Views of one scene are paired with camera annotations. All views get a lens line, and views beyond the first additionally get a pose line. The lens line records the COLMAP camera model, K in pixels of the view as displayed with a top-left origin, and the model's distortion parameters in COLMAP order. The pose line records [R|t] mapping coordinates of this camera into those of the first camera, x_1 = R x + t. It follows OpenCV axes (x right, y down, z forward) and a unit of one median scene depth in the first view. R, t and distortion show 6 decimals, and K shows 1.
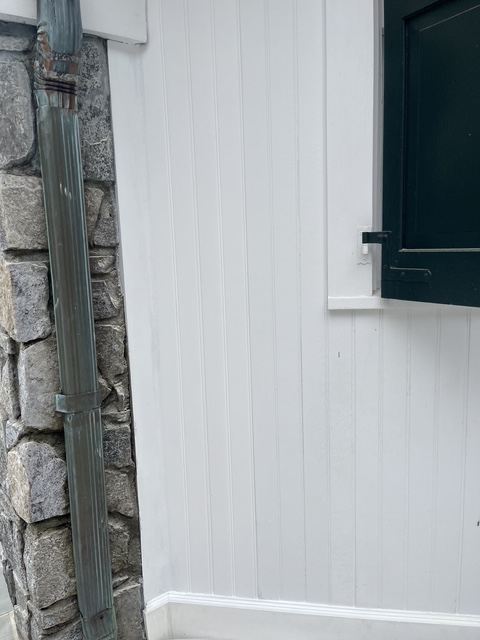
lens RADIAL K [[473.8, 0, 240.0], [0, 473.8, 320.0], [0, 0, 1]] dist [0.069989, -0.110652]
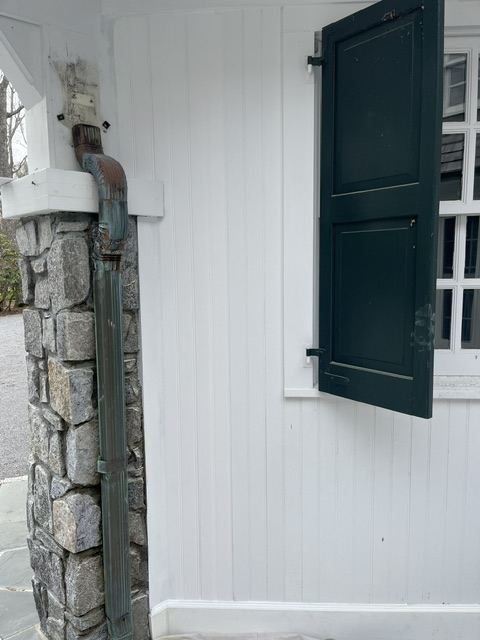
lens RADIAL K [[473.8, 0, 240.0], [0, 473.8, 320.0], [0, 0, 1]] dist [0.069989, -0.110652]
pose [[0.993360, 0.009089, 0.114685, -0.123973], [-0.004860, 0.999300, -0.037103, -0.205281], [-0.114942, 0.036299, 0.992709, -0.466554]]
